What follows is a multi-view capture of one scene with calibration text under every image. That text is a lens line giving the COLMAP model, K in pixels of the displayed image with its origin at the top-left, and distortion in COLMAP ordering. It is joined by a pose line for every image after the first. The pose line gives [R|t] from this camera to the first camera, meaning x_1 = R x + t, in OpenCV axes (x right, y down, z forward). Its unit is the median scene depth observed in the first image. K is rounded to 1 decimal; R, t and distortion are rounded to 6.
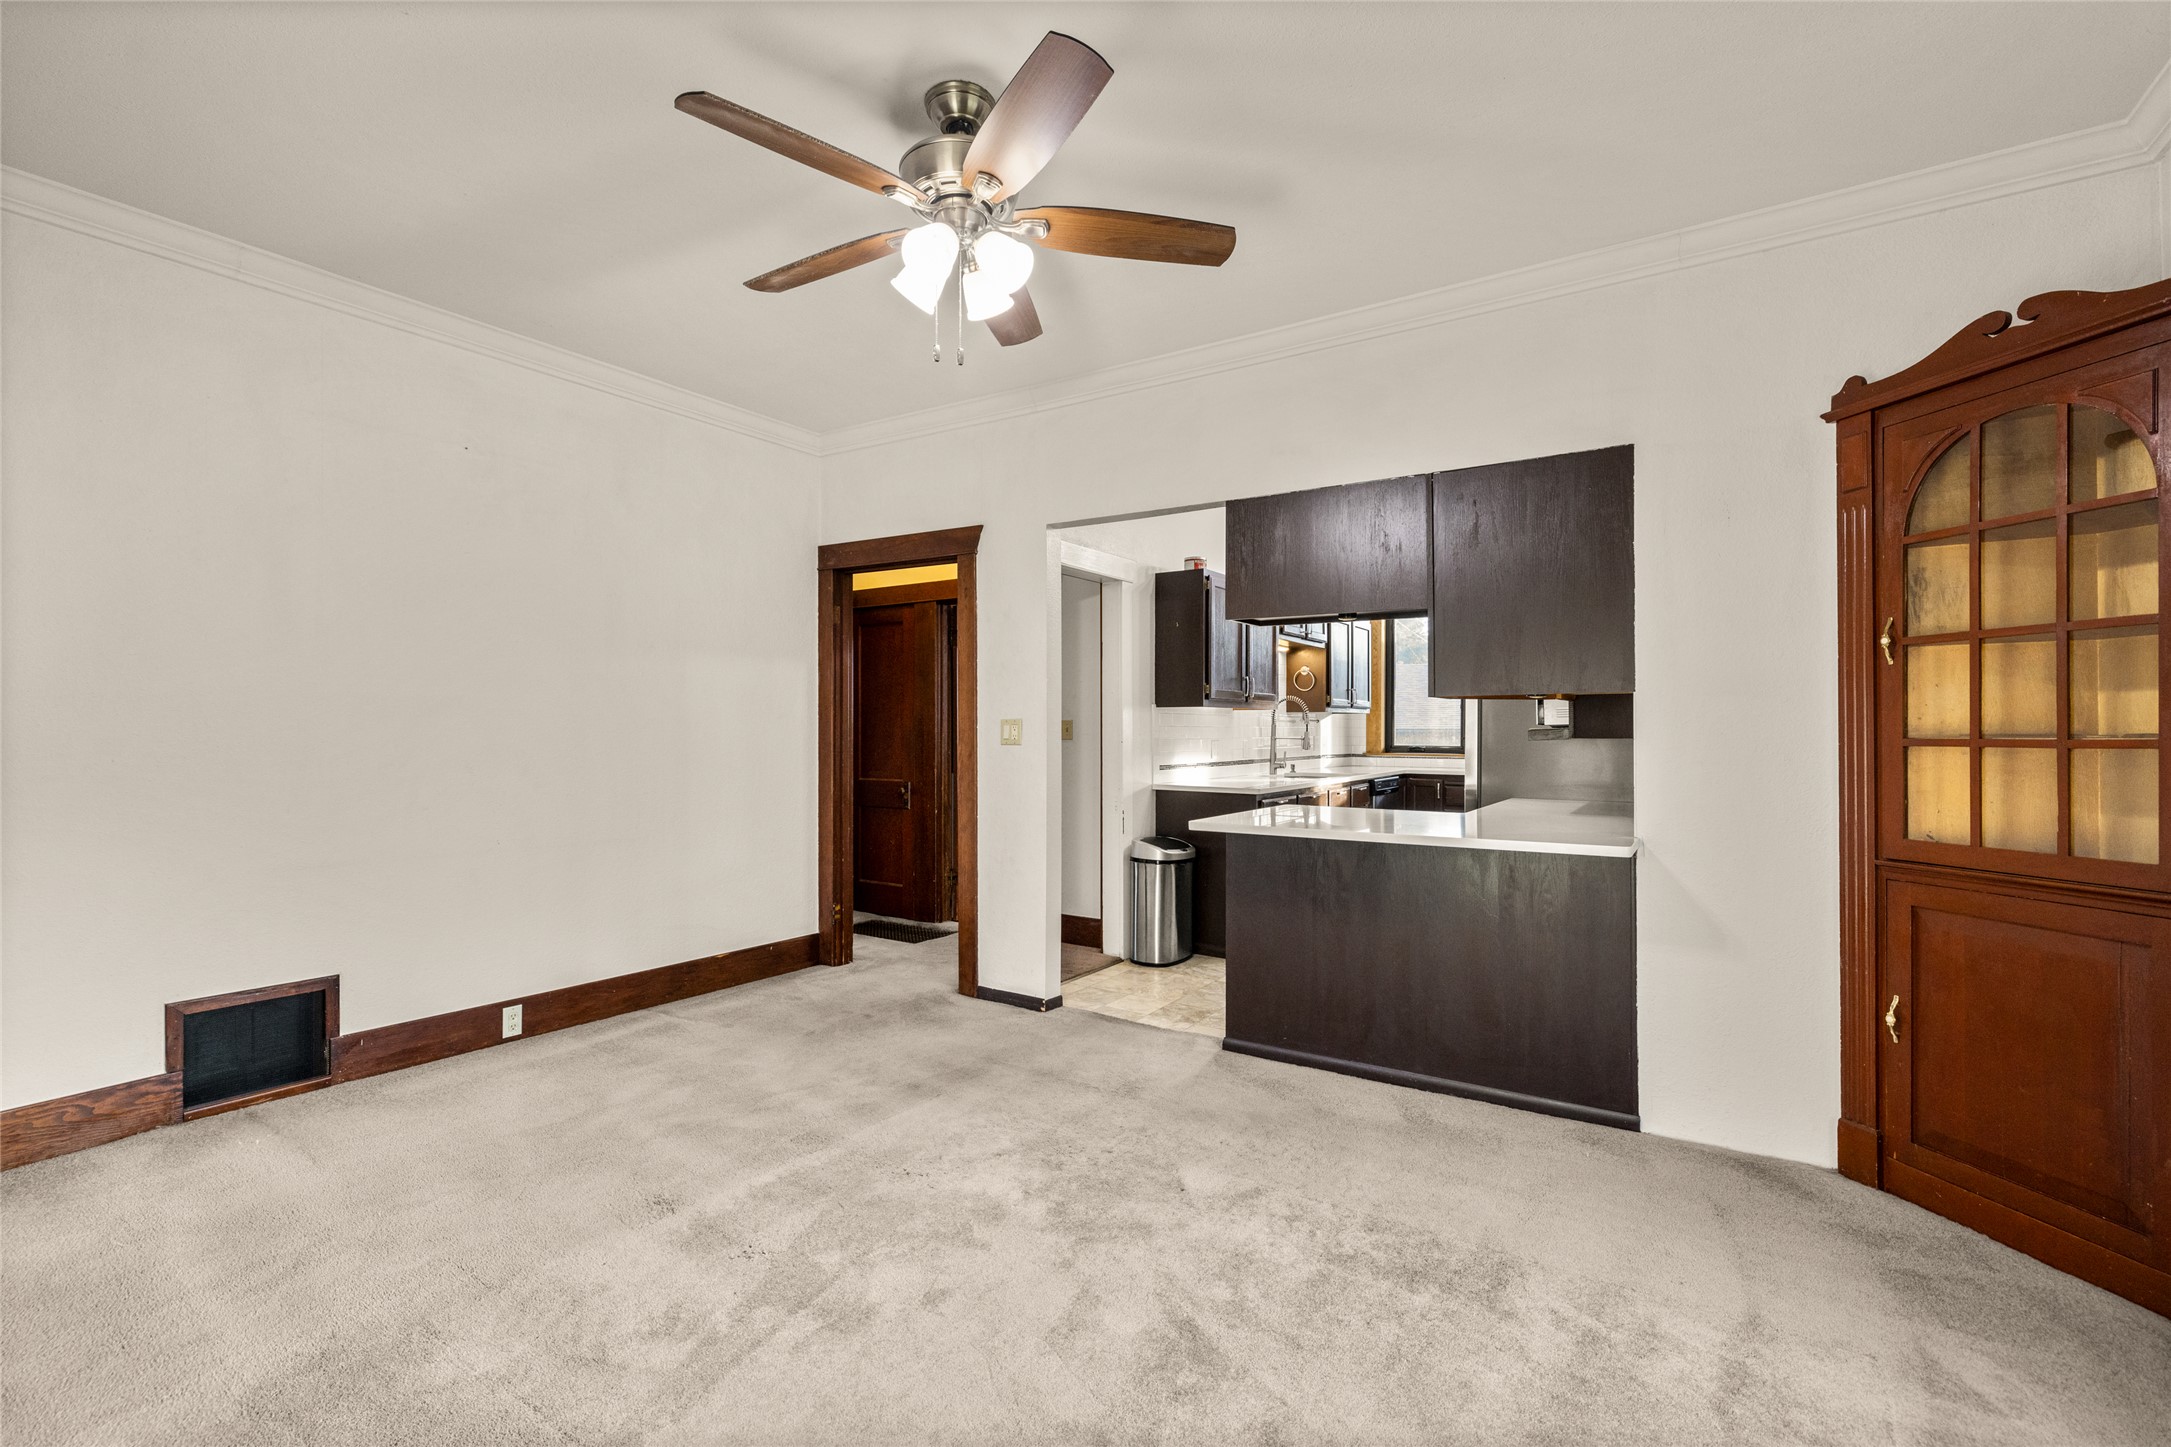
lens RADIAL K [[963.9, 0, 1079.8], [0, 963.9, 715.4], [0, 0, 1]] dist [-0.002596, -0.000009]
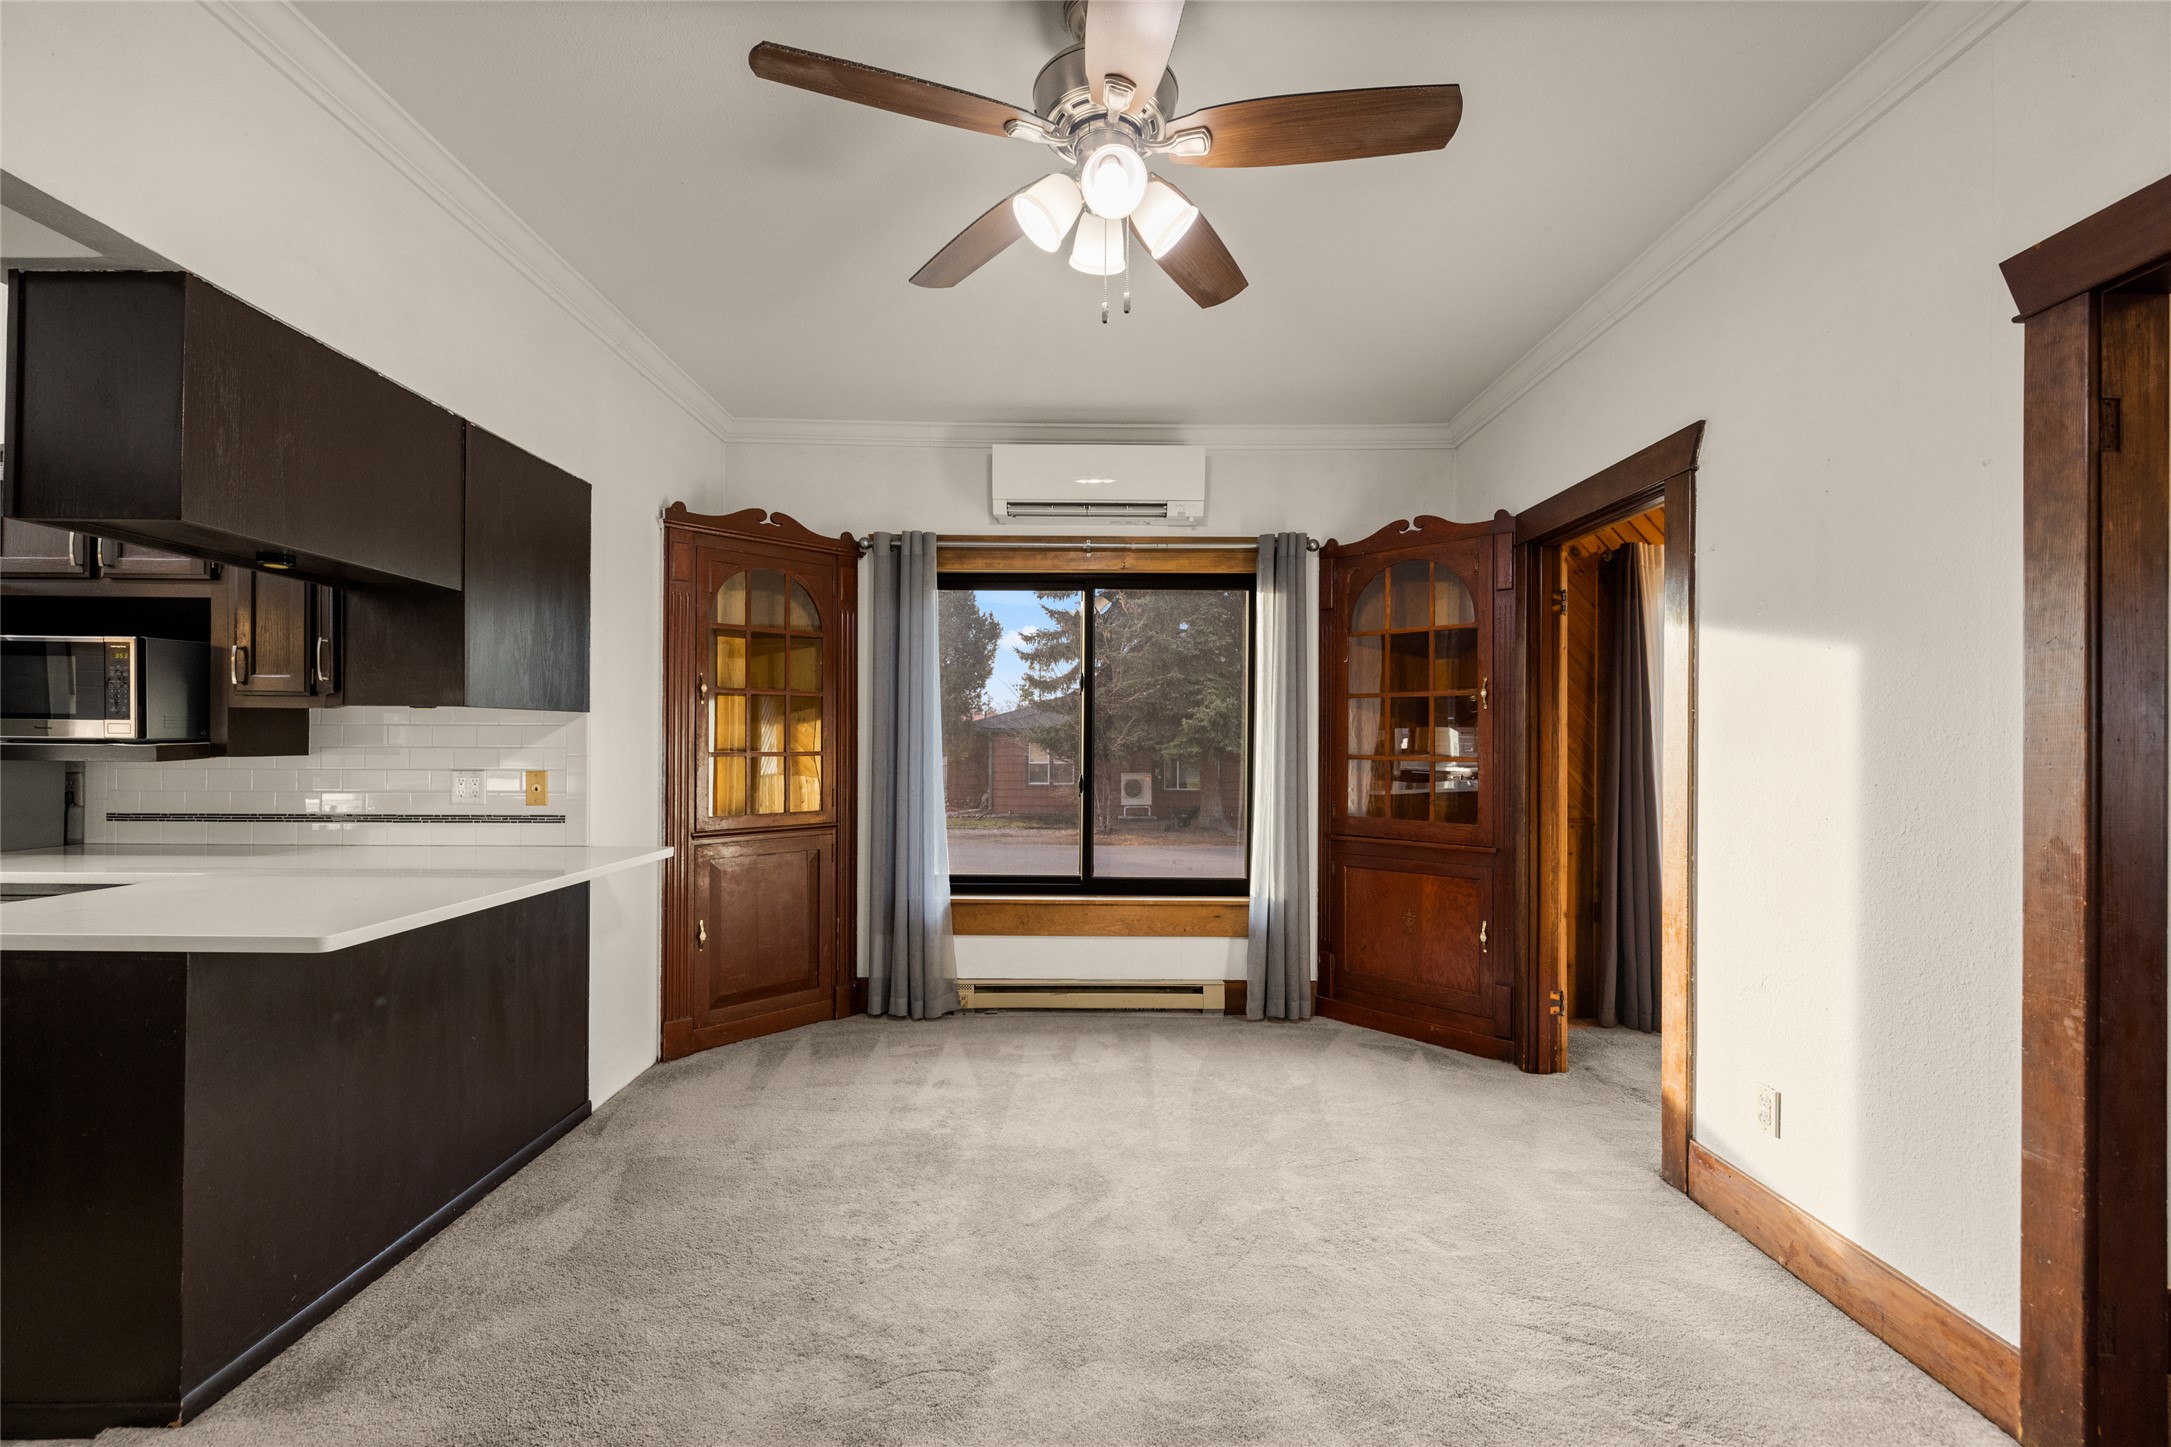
lens RADIAL K [[906.9, 0, 1082.2], [0, 906.9, 739.6], [0, 0, 1]] dist [0.001456, -0.000210]
pose [[-0.545440, -0.002866, 0.838145, -0.512028], [-0.020640, 0.999737, -0.010014, 0.002719], [-0.837896, -0.022761, -0.545356, 0.953770]]
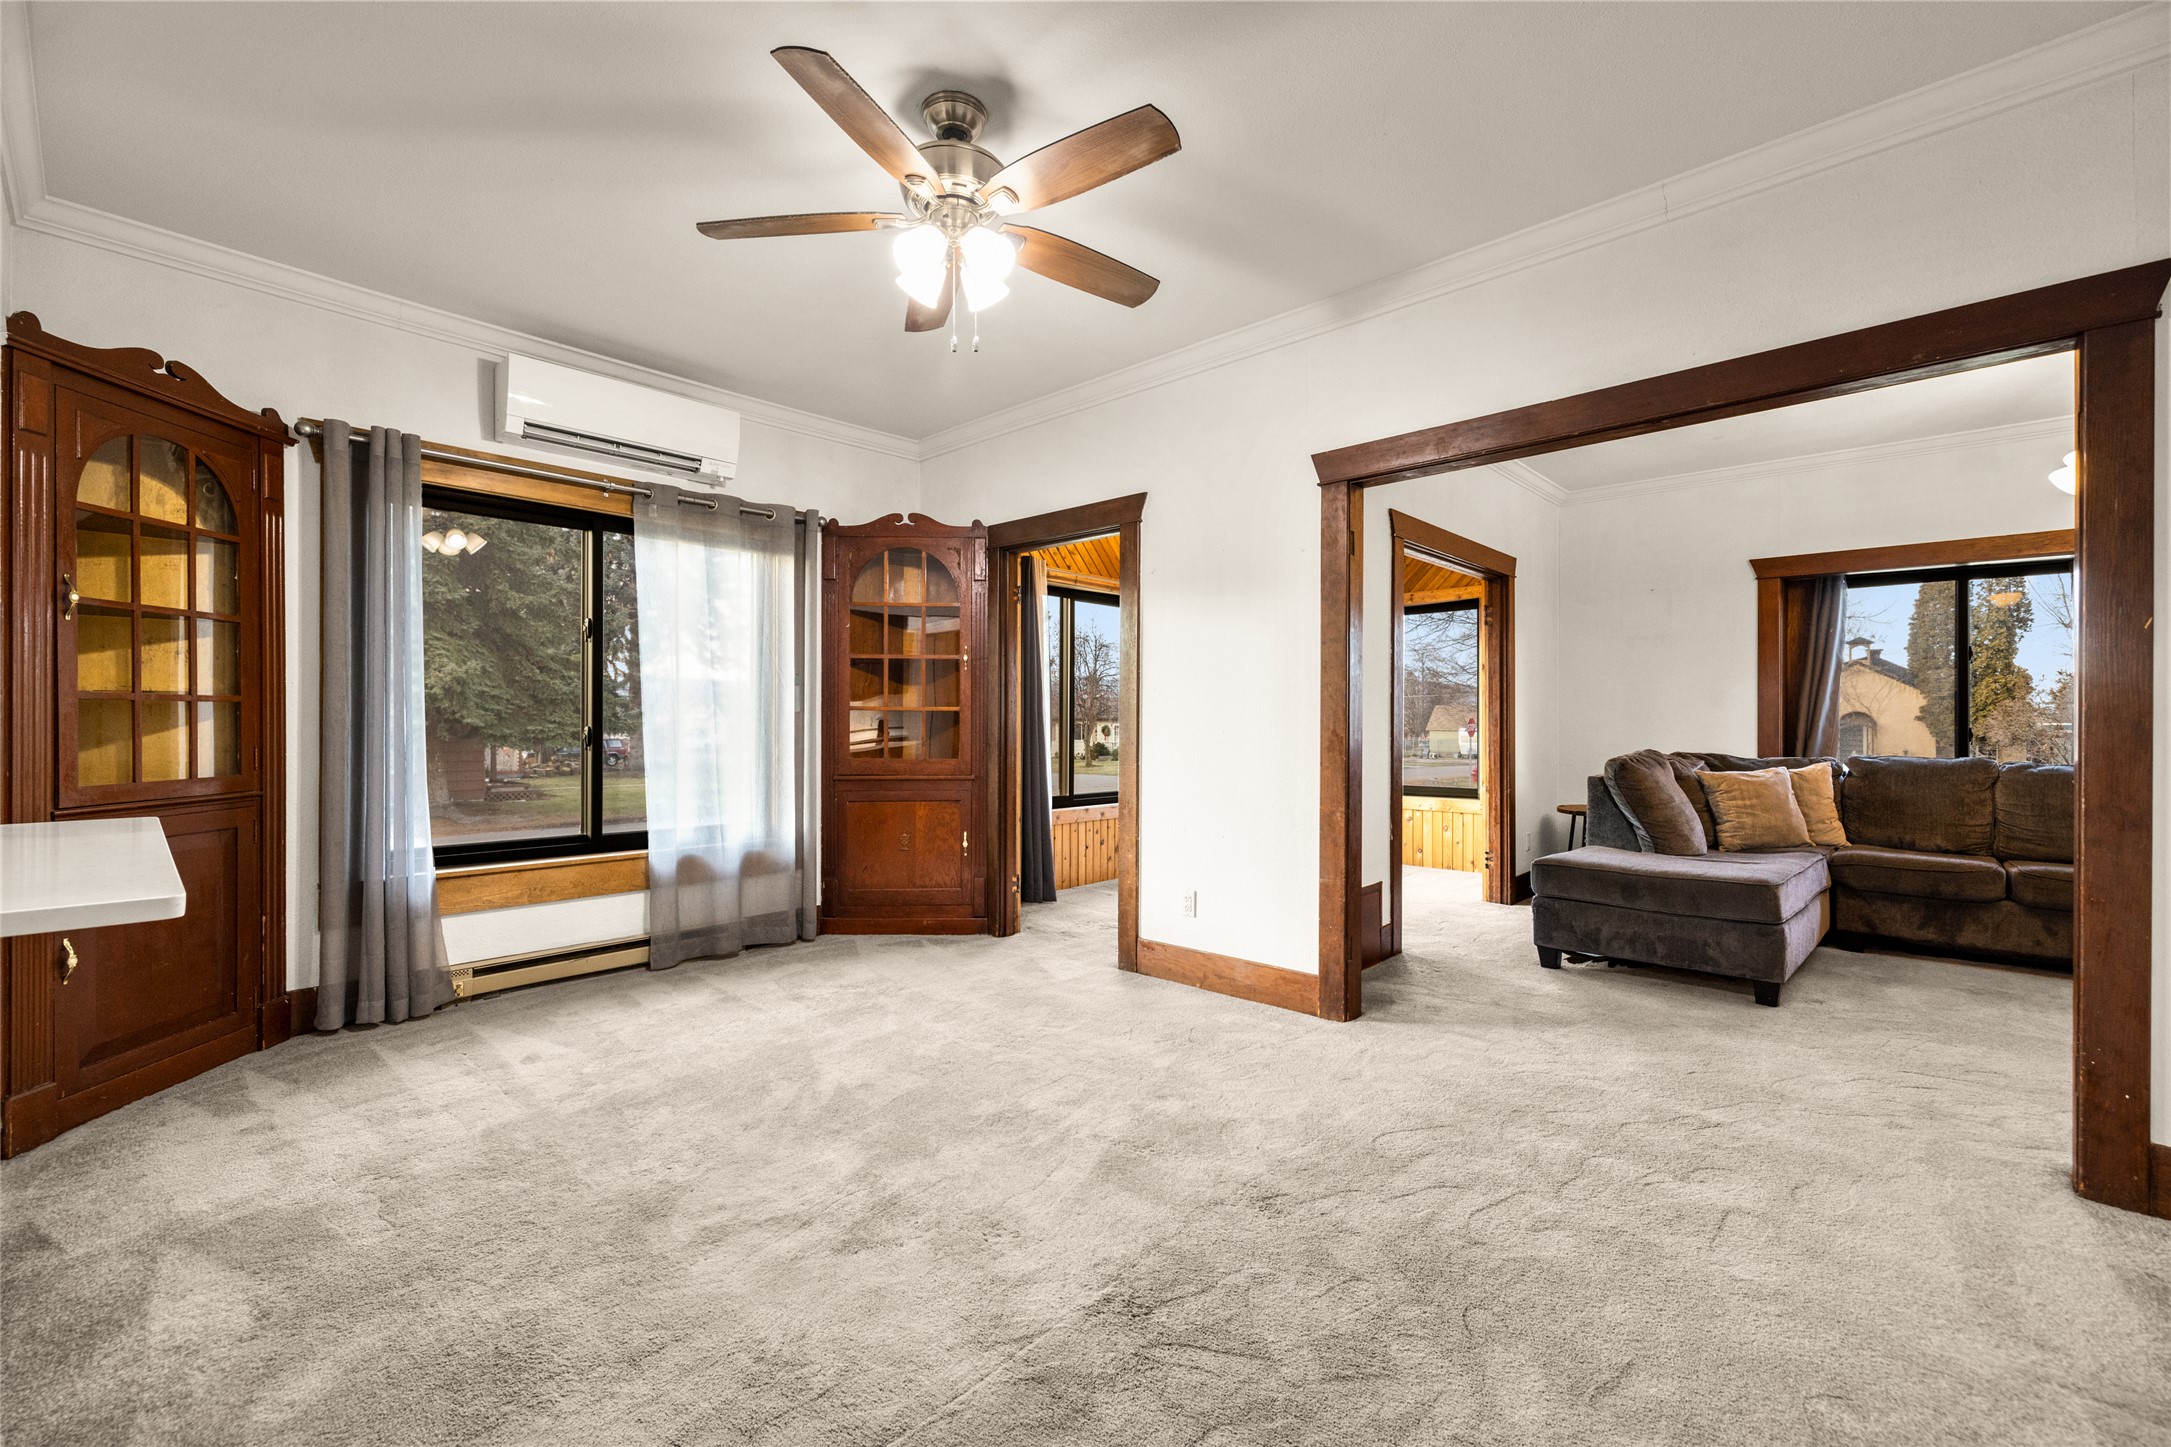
lens RADIAL K [[900.5, 0, 1078.4], [0, 900.5, 725.2], [0, 0, 1]] dist [-0.002244, -0.000423]
pose [[-0.983862, -0.005458, 0.178843, -0.297059], [-0.007527, 0.999912, -0.010894, 0.044991], [-0.178768, -0.012064, -0.983817, 1.307432]]
